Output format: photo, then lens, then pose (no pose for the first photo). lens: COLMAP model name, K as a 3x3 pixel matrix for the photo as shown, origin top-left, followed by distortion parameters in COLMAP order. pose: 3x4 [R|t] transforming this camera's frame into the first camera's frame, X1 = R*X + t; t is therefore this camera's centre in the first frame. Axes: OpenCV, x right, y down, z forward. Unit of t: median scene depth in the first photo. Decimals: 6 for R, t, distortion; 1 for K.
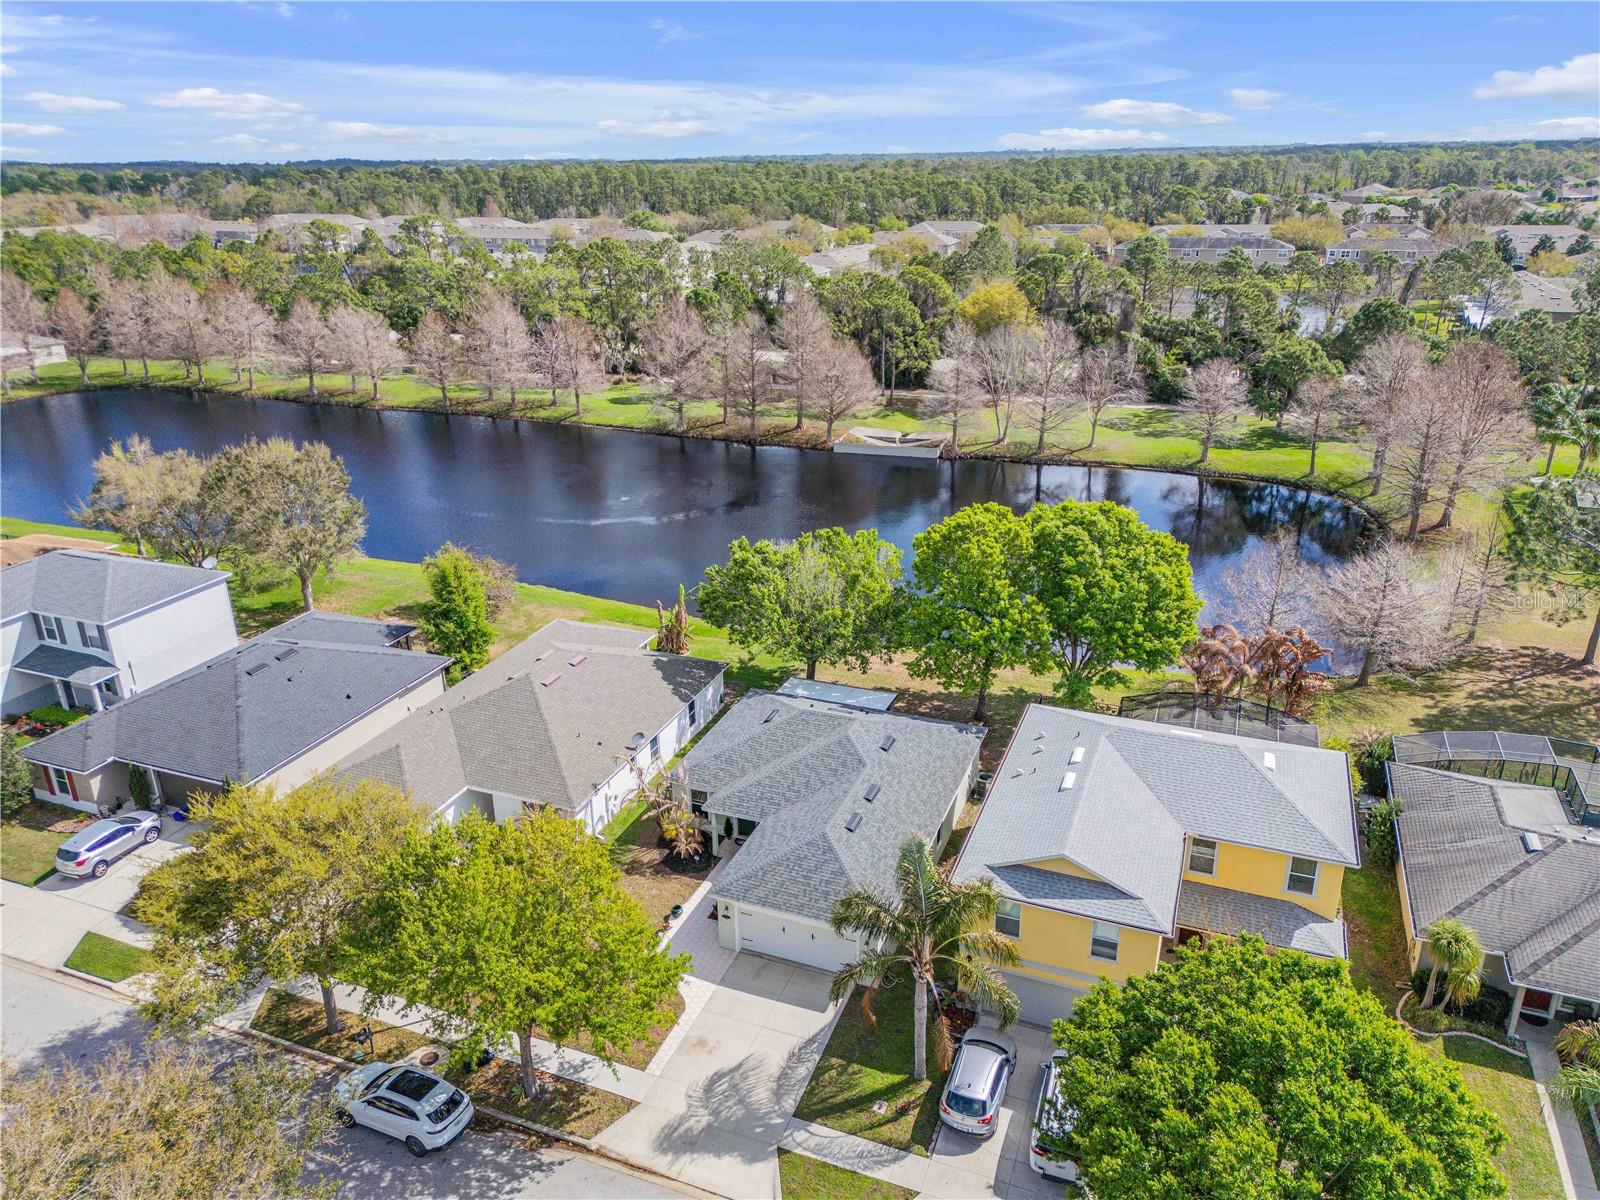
lens RADIAL K [[1120.3, 0, 798.1], [0, 1120.3, 603.6], [0, 0, 1]] dist [0.093855, -0.101042]
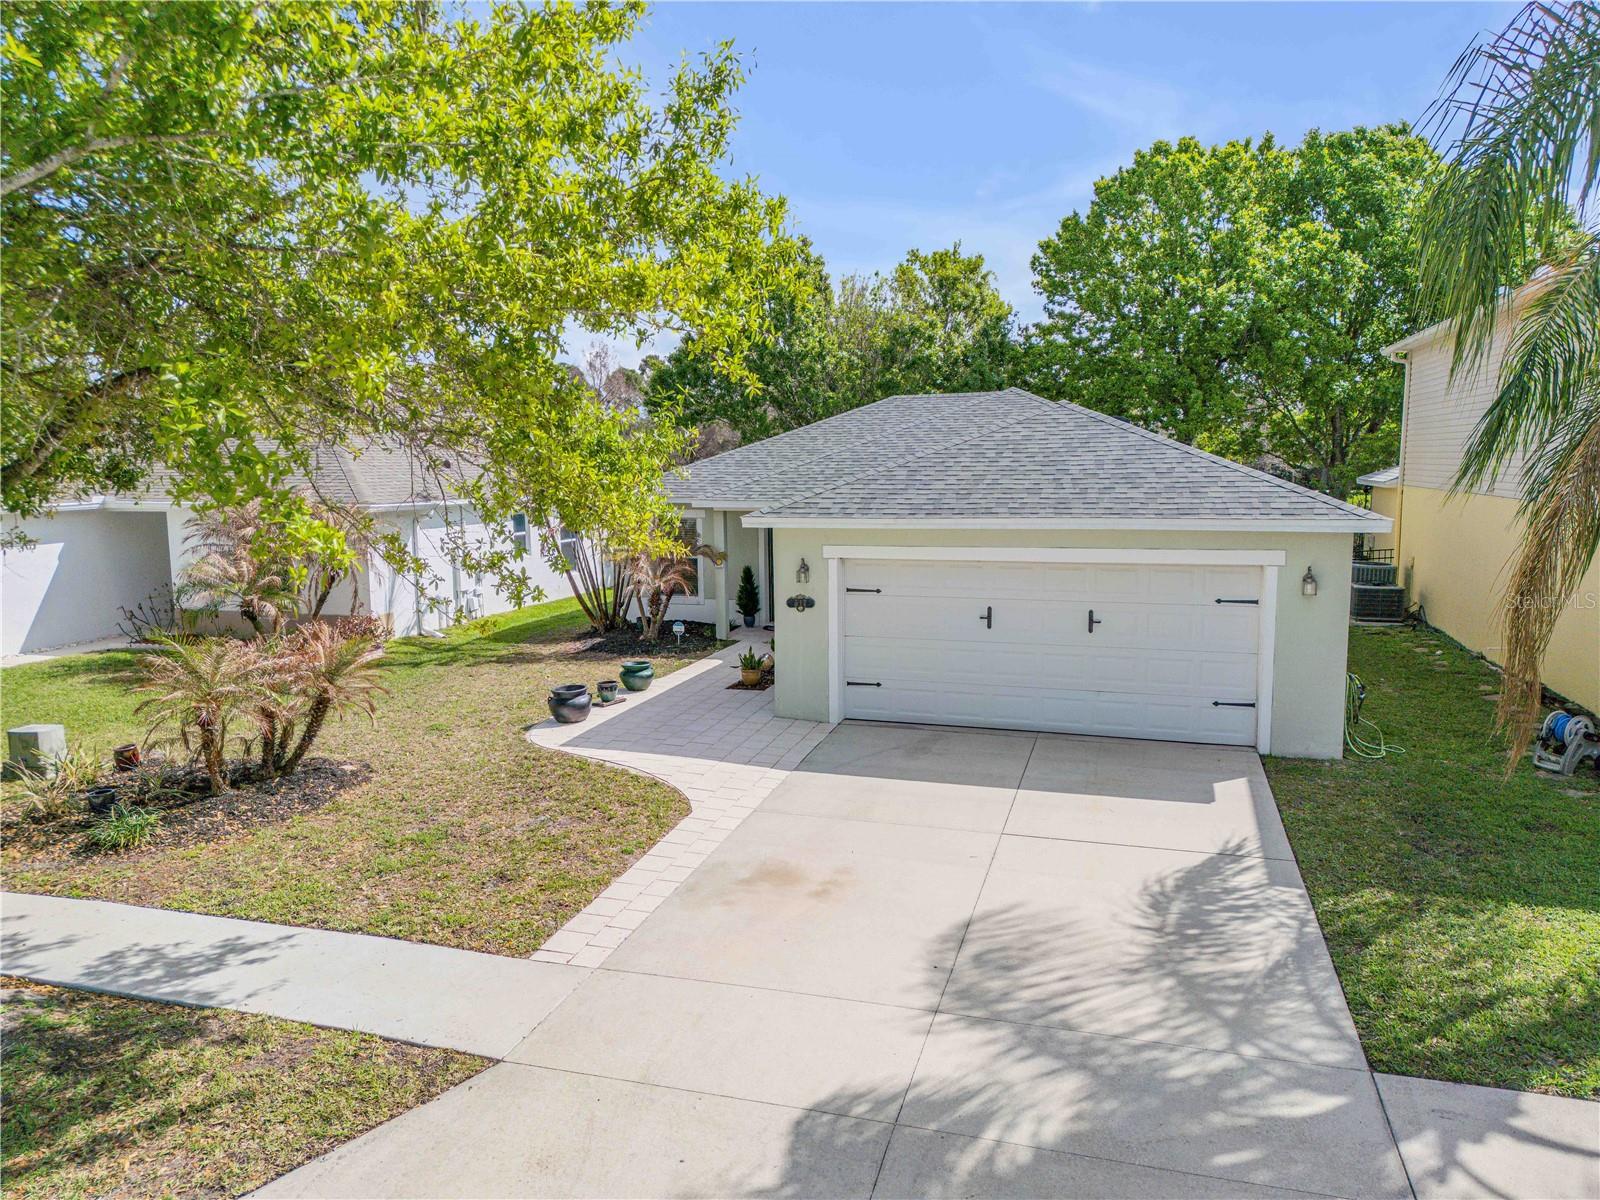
lens RADIAL K [[1127.0, 0, 806.2], [0, 1127.0, 596.2], [0, 0, 1]] dist [0.042077, 0.006957]
pose [[0.995757, -0.005923, 0.091834, -0.063917], [0.029308, 0.966377, -0.255454, 0.249766], [-0.087233, 0.257061, 0.962450, 0.483506]]
